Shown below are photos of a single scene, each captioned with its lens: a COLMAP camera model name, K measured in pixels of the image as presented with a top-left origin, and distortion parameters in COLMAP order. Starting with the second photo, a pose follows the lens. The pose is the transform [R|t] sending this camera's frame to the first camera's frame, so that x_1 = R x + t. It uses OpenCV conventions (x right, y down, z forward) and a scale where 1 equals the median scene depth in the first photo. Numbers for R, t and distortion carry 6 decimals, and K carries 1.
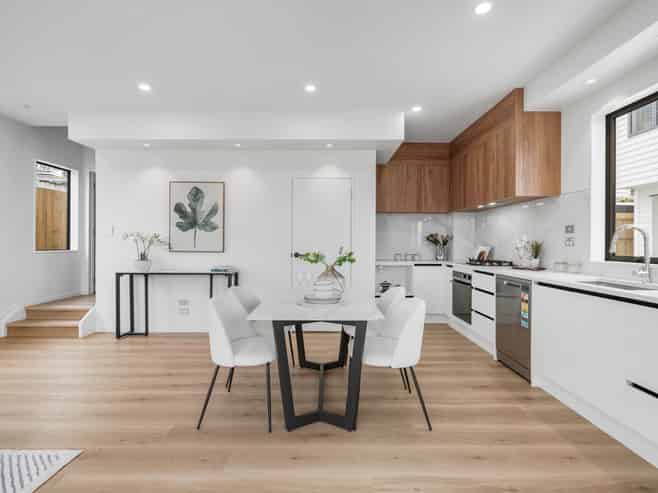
lens RADIAL K [[334.3, 0, 330.0], [0, 334.3, 244.7], [0, 0, 1]] dist [-0.001450, 0.000020]
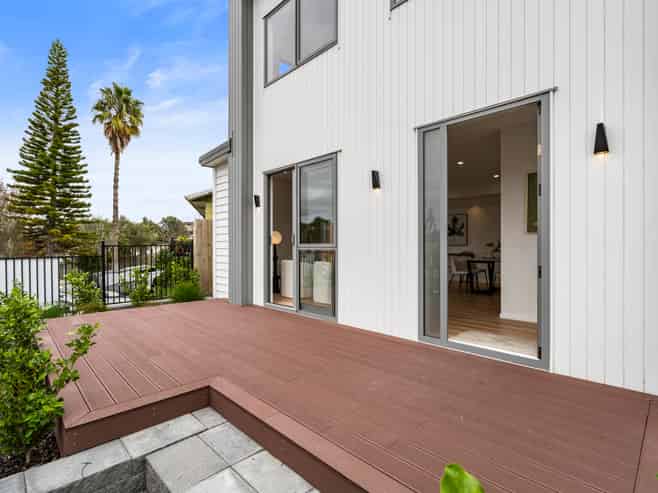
lens RADIAL K [[334.3, 0, 330.0], [0, 334.3, 244.7], [0, 0, 1]] dist [-0.001450, 0.000020]
pose [[0.688643, -0.007813, -0.725058, 0.710056], [0.007715, 0.999964, -0.003448, 0.023377], [0.725060, -0.003219, 0.688679, -1.275647]]
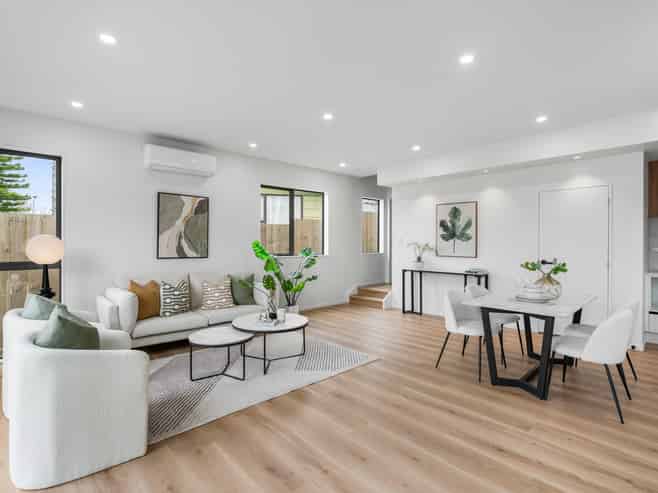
lens RADIAL K [[334.3, 0, 330.0], [0, 334.3, 244.7], [0, 0, 1]] dist [-0.001450, 0.000020]
pose [[0.682743, 0.001152, -0.730658, 0.226668], [-0.001013, 0.999999, 0.000630, -0.026928], [0.730658, 0.000310, 0.682744, -0.255069]]
